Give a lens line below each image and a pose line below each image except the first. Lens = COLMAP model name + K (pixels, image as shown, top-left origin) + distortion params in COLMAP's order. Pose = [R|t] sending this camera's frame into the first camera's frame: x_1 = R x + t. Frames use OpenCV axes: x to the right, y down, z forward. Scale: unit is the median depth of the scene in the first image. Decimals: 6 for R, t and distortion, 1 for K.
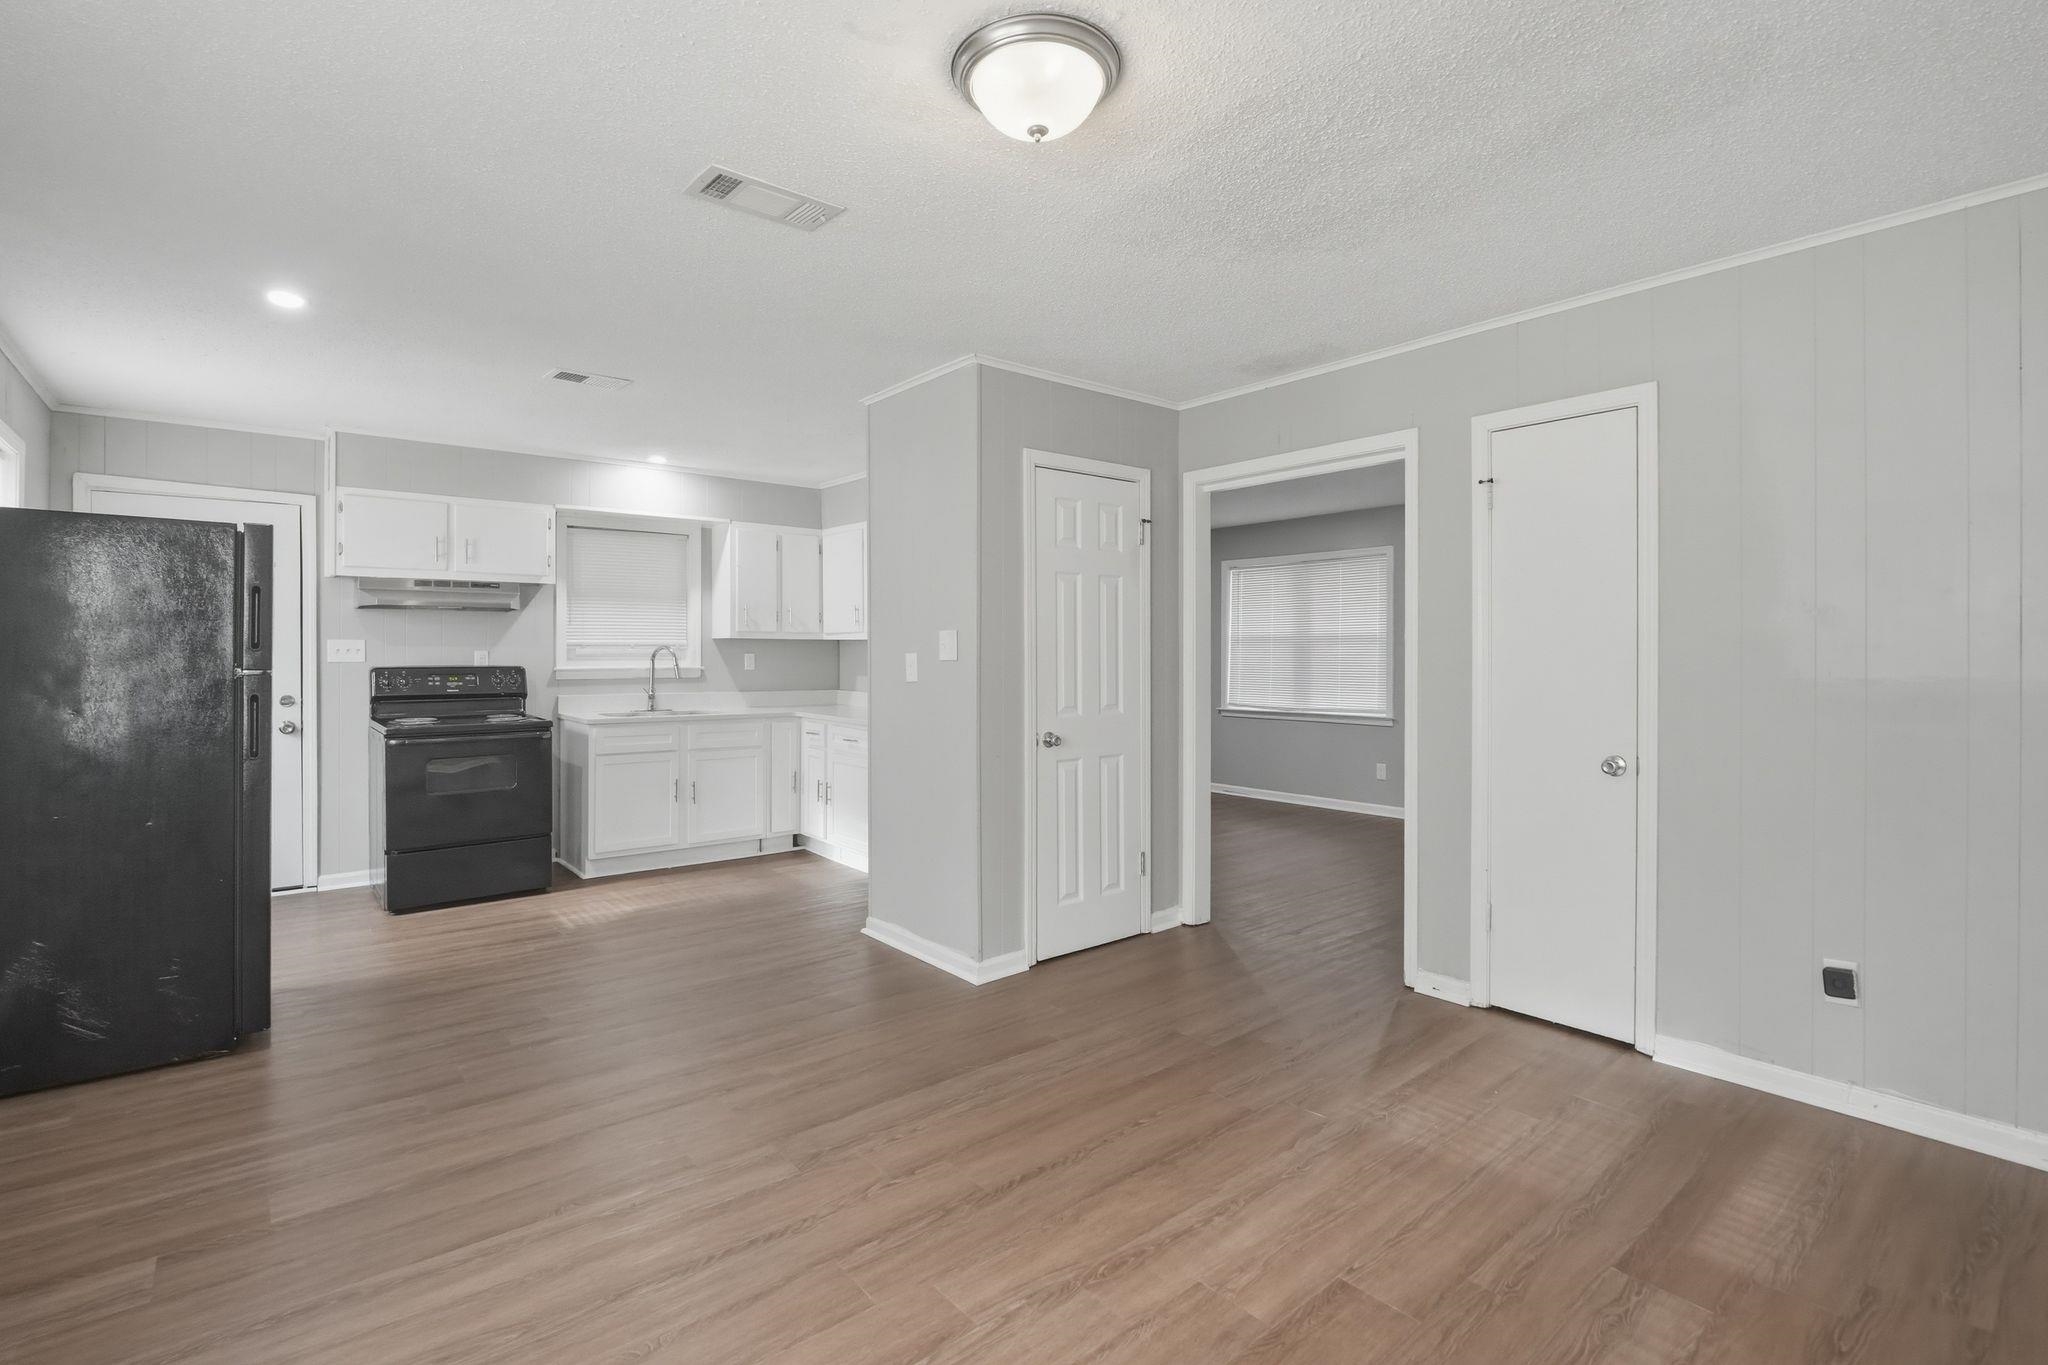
lens RADIAL K [[936.3, 0, 1024.7], [0, 936.3, 667.6], [0, 0, 1]] dist [-0.021576, -0.000864]
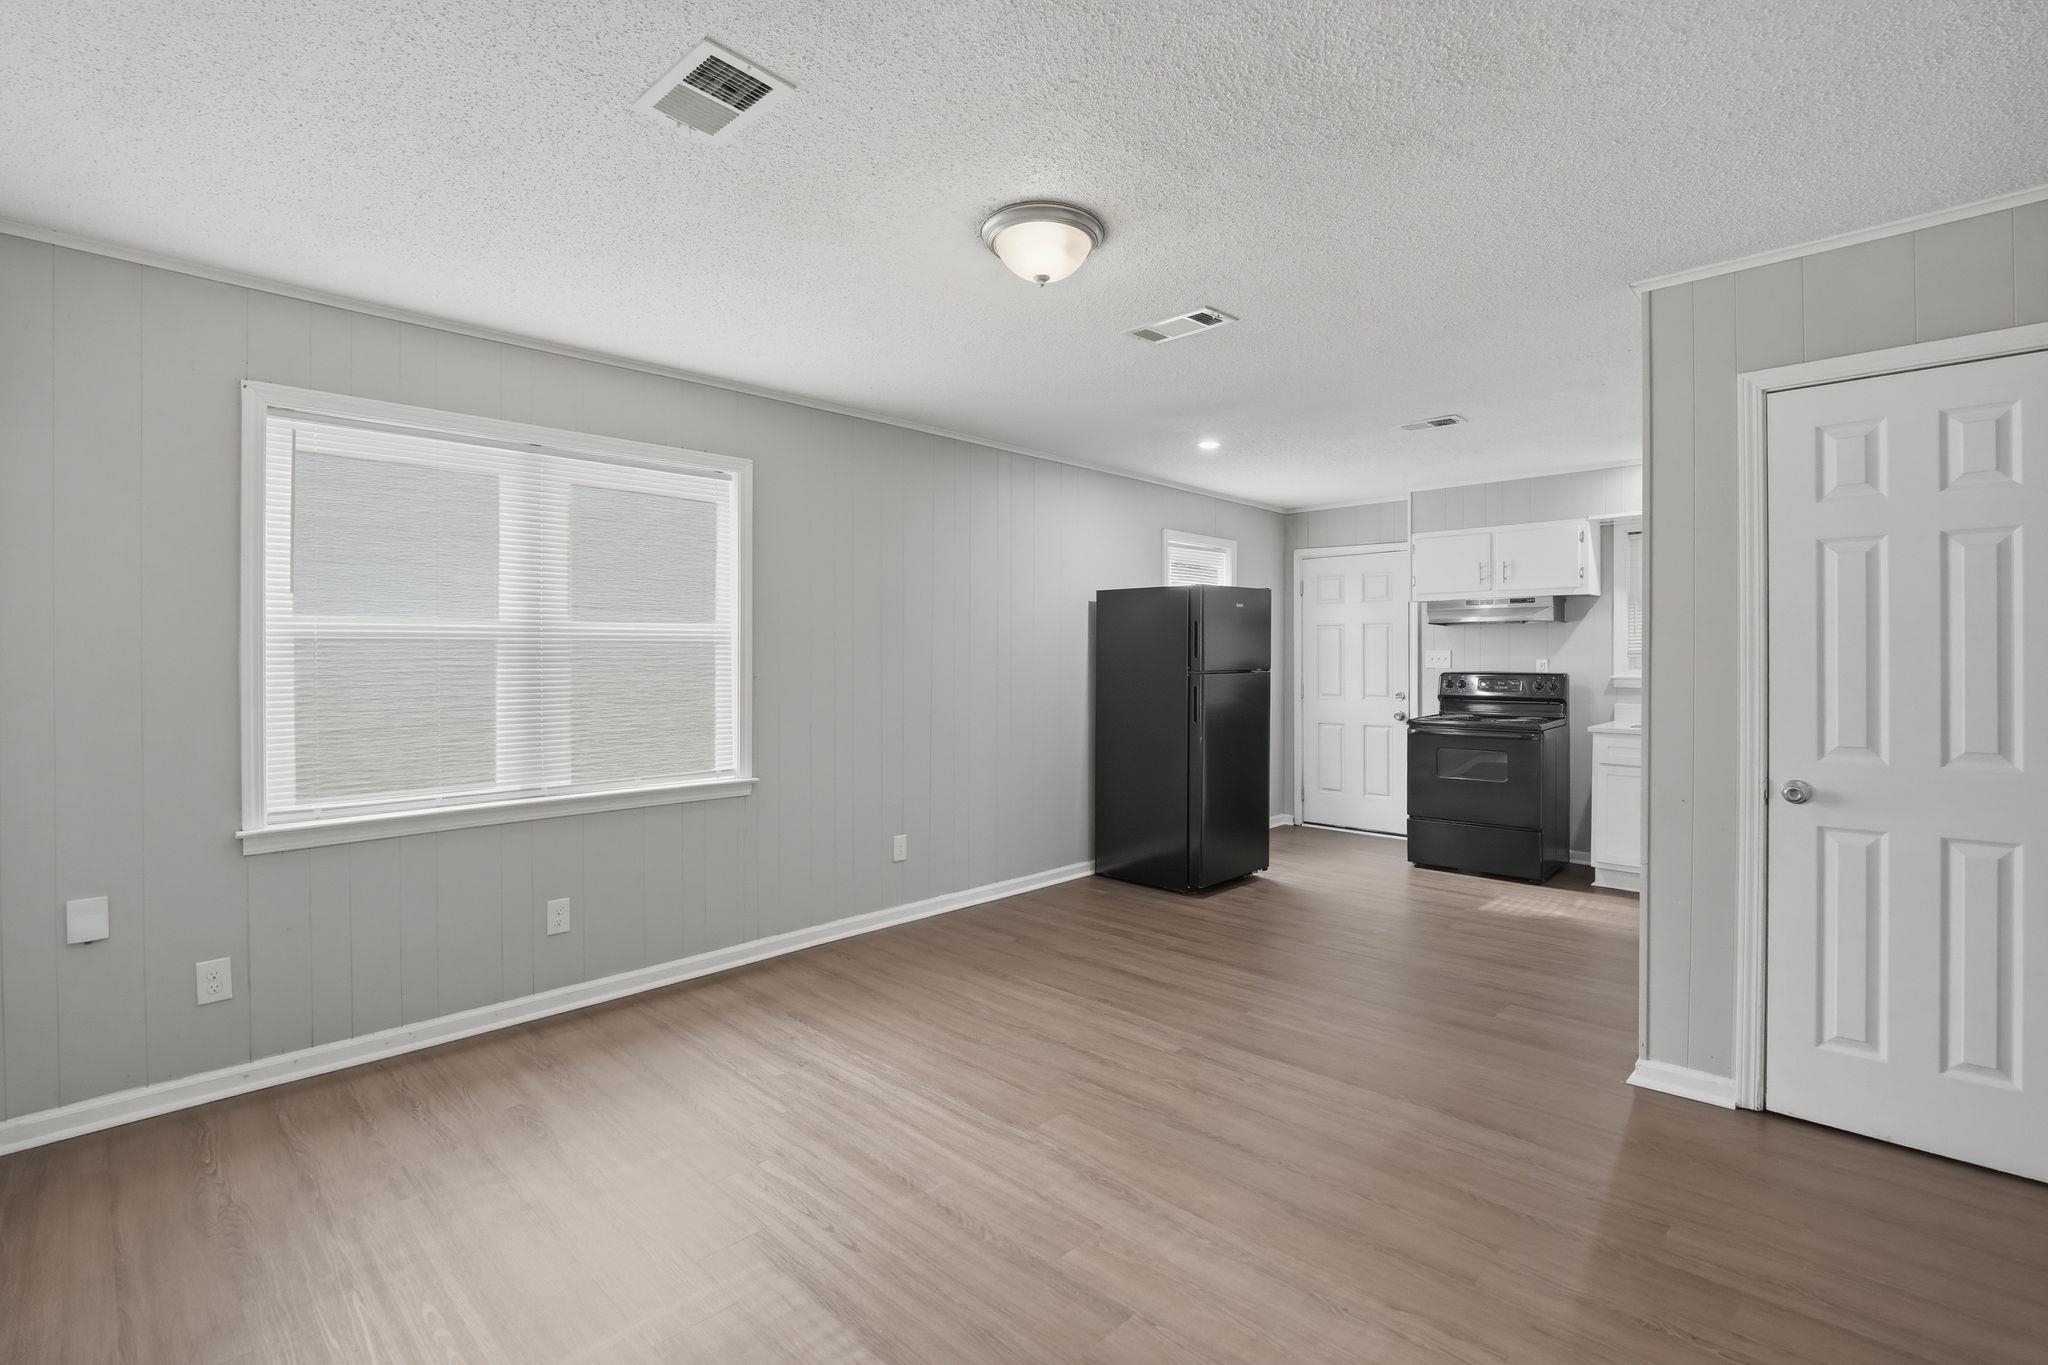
lens RADIAL K [[936.3, 0, 1027.0], [0, 936.3, 674.5], [0, 0, 1]] dist [-0.021576, -0.000864]
pose [[0.111550, 0.015033, -0.993645, 0.590771], [-0.014885, 0.999799, 0.013456, -0.007165], [0.993647, 0.013289, 0.111751, 0.358337]]
